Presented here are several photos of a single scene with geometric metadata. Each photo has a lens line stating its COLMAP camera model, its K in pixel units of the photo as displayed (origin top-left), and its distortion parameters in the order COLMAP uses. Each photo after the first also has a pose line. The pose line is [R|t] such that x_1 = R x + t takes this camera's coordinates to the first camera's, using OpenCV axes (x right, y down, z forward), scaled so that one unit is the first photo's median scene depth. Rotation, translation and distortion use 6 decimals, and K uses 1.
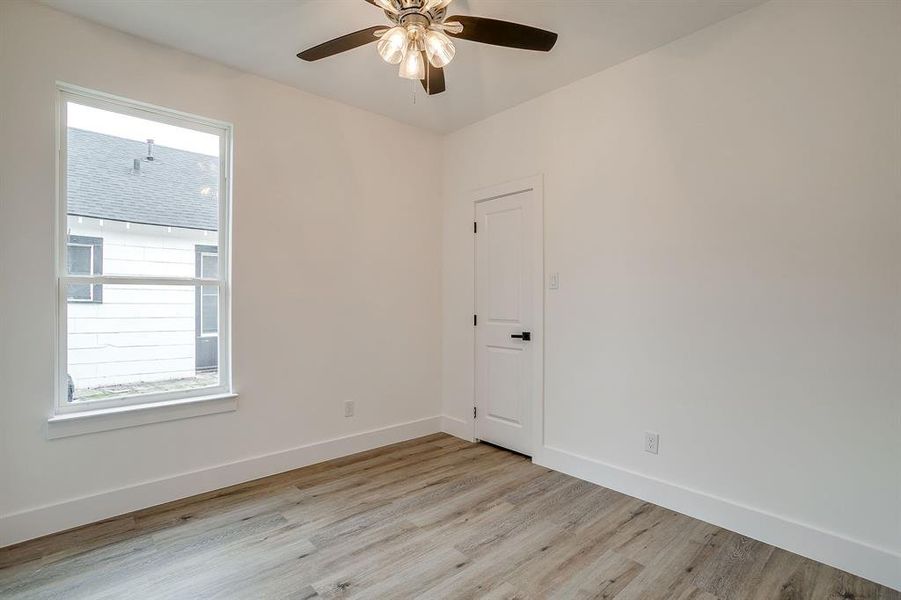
lens RADIAL K [[447.9, 0, 443.8], [0, 447.9, 299.1], [0, 0, 1]] dist [-0.002347, 0.009290]
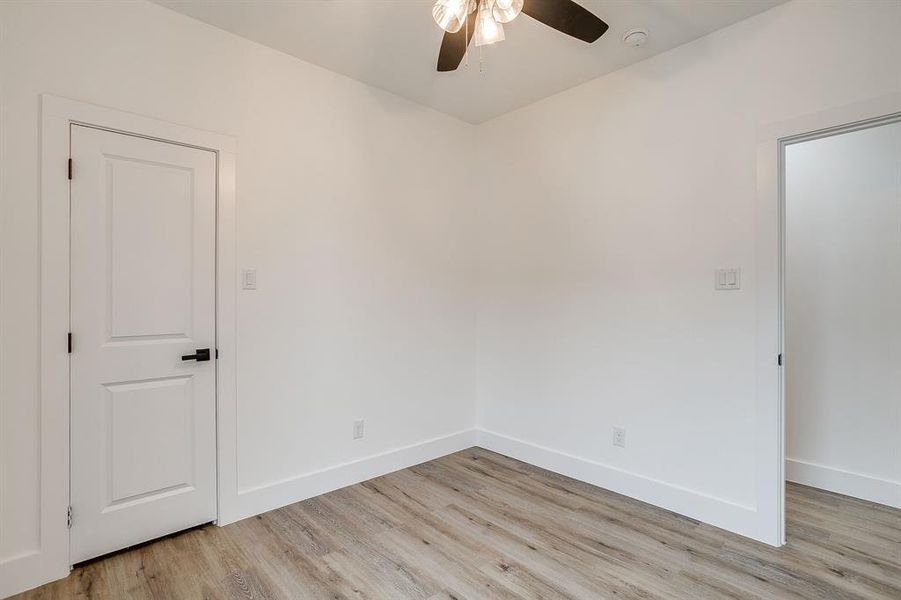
lens RADIAL K [[447.9, 0, 451.6], [0, 447.9, 293.2], [0, 0, 1]] dist [-0.002347, 0.009290]
pose [[-0.027865, 0.019203, 0.999427, -0.663293], [0.005298, 0.999804, -0.019063, 0.001820], [-0.999598, 0.004764, -0.027961, 0.780879]]
